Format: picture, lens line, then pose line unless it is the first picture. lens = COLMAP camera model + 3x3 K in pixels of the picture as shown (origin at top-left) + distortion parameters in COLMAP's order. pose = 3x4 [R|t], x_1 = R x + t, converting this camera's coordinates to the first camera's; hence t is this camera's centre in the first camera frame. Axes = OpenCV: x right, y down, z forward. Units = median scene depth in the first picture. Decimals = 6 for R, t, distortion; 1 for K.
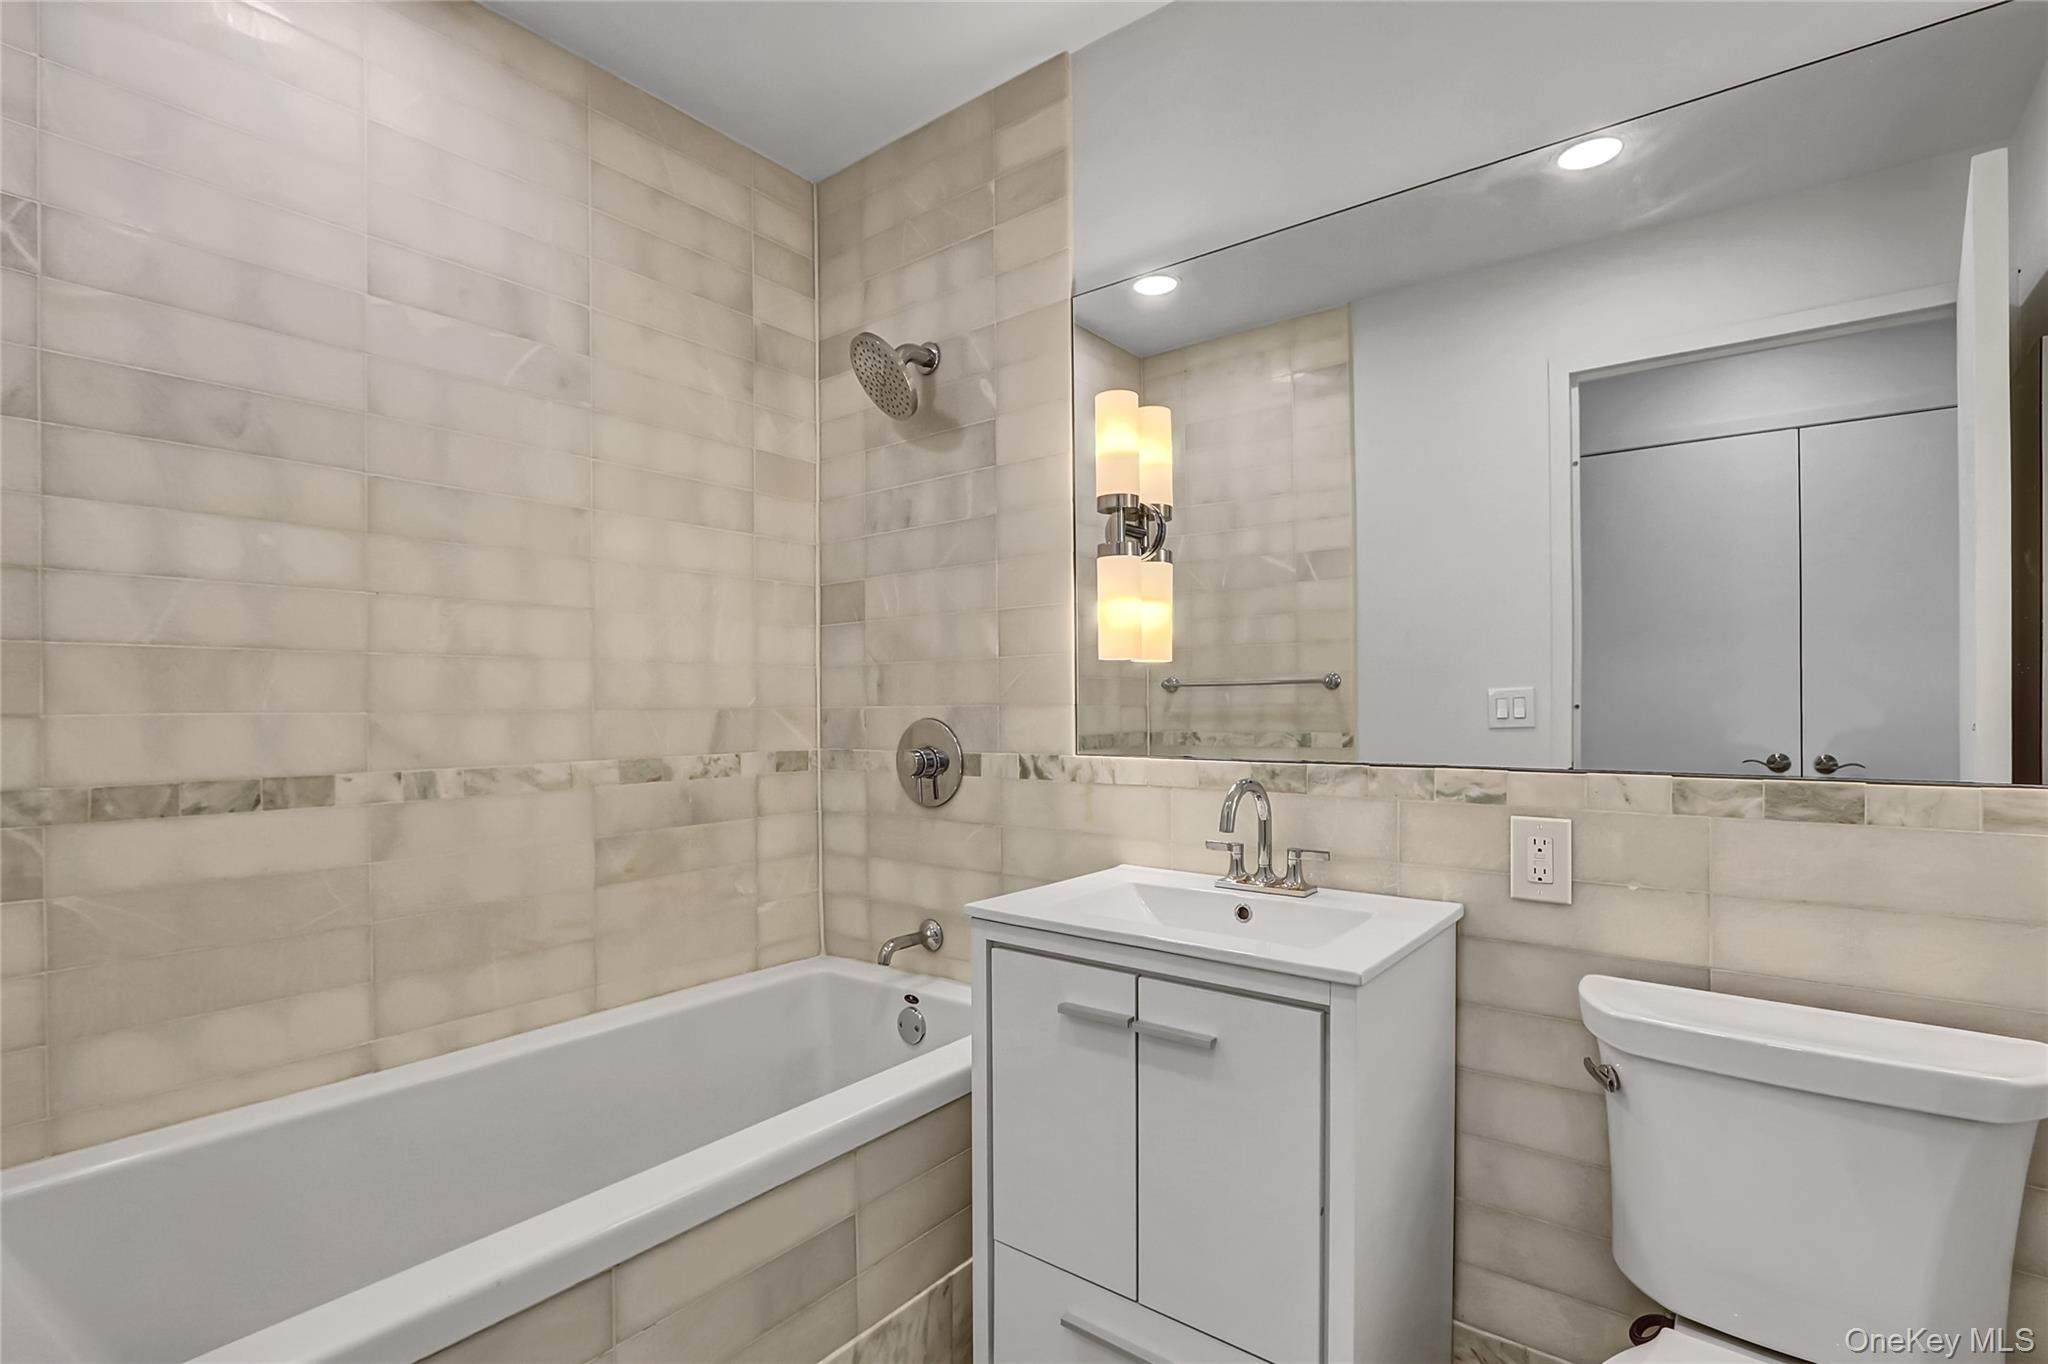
lens RADIAL K [[966.1, 0, 1008.1], [0, 966.1, 702.2], [0, 0, 1]] dist [-0.011761, 0.000701]
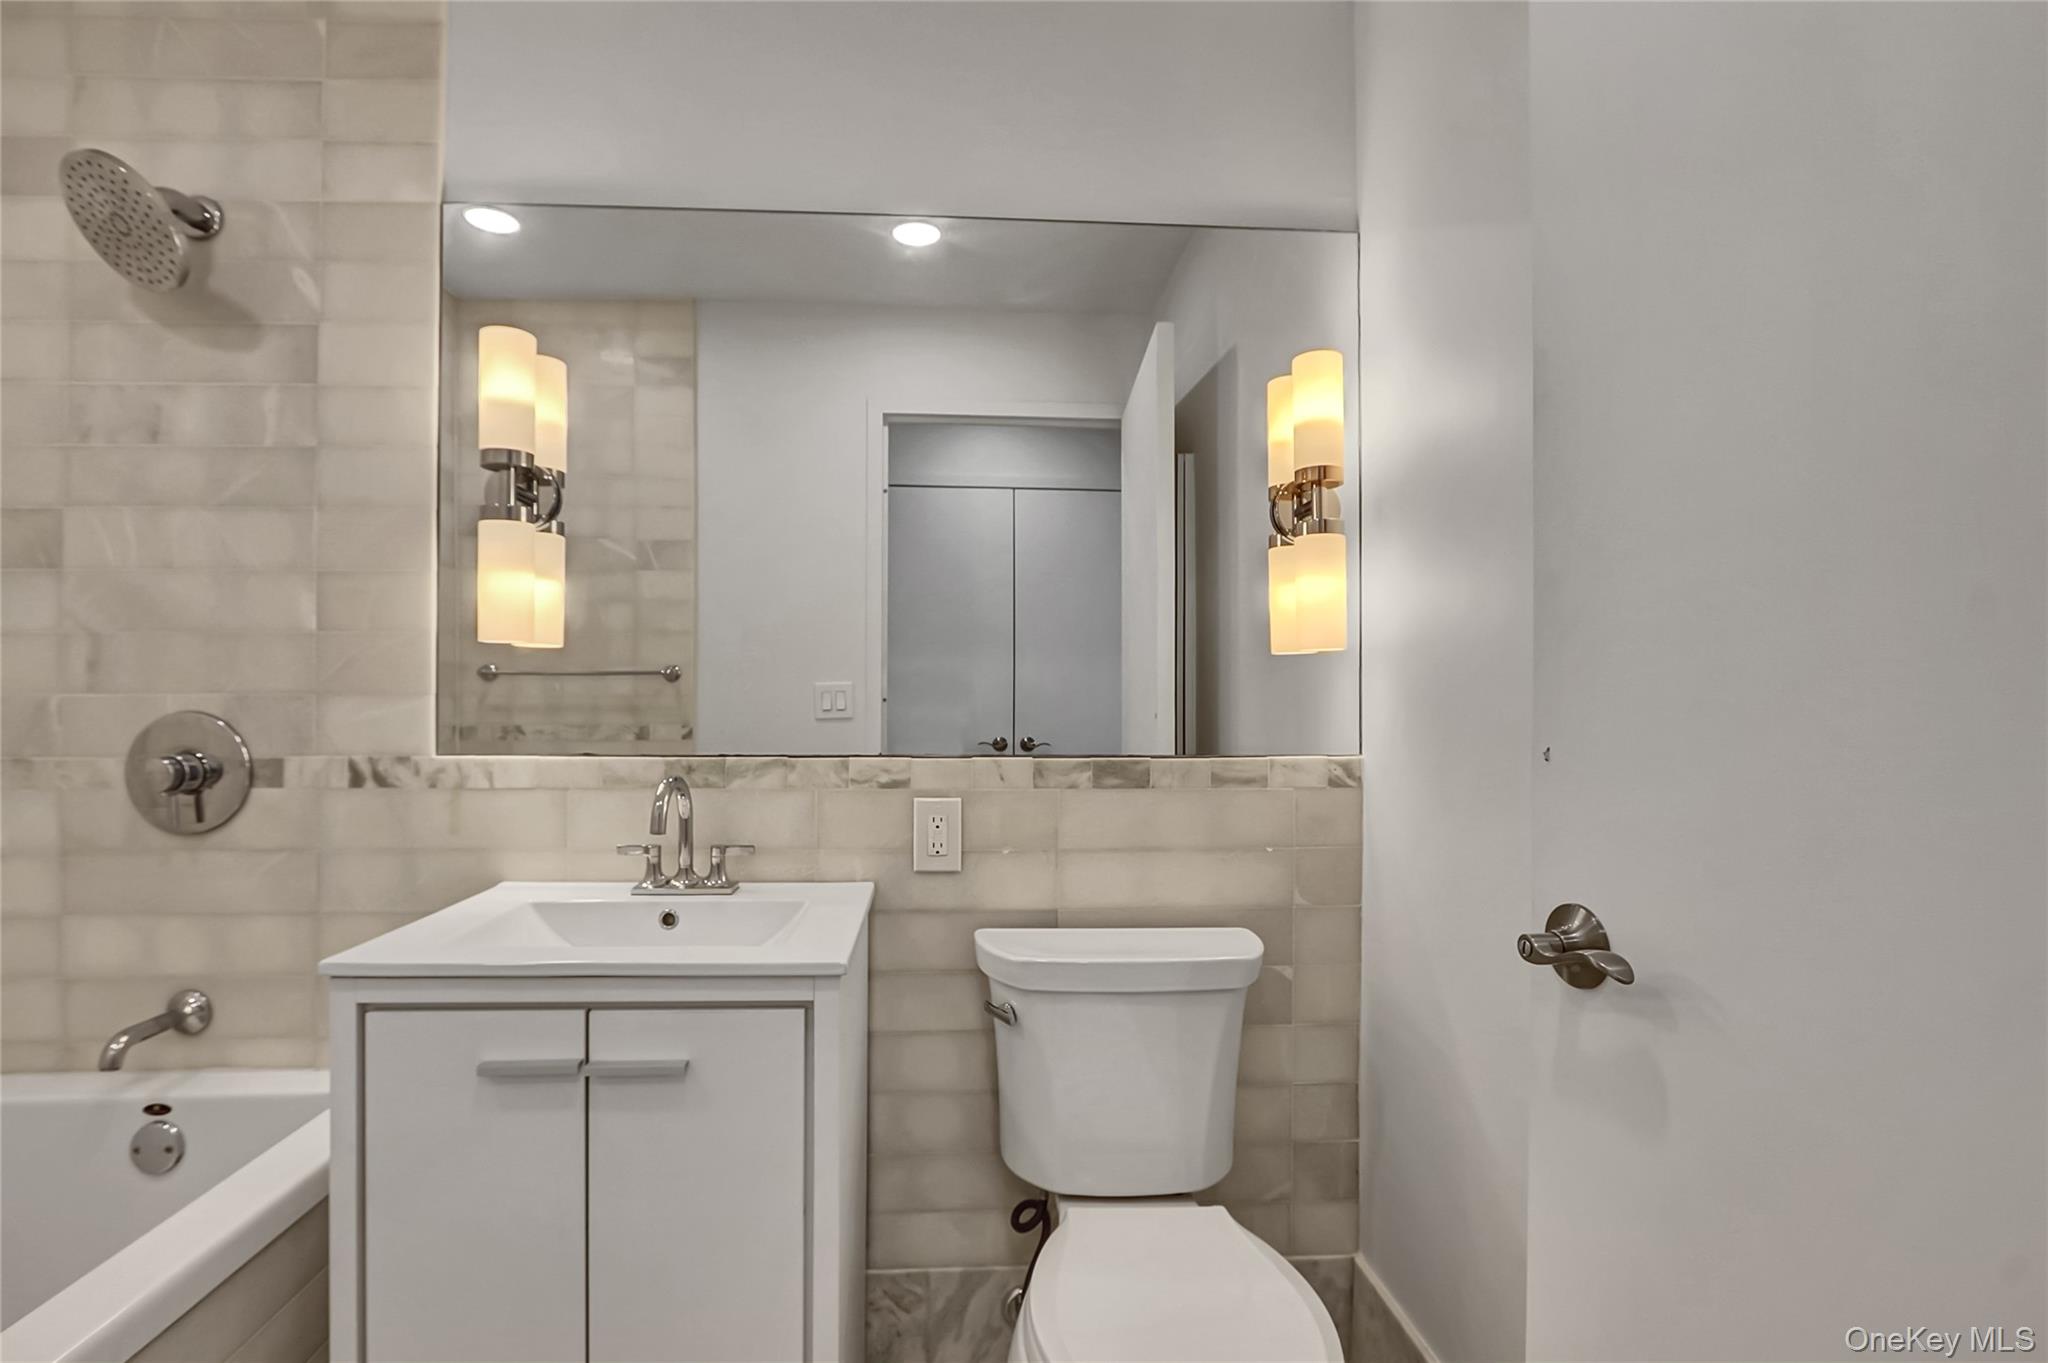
lens RADIAL K [[946.0, 0, 1024.0], [0, 946.0, 681.5], [0, 0, 1]] dist [-0.022398, 0.006694]
pose [[0.747310, 0.018764, 0.664210, -0.087485], [-0.010155, 0.999807, -0.016819, -0.000250], [-0.664398, 0.005824, 0.747357, 0.069539]]
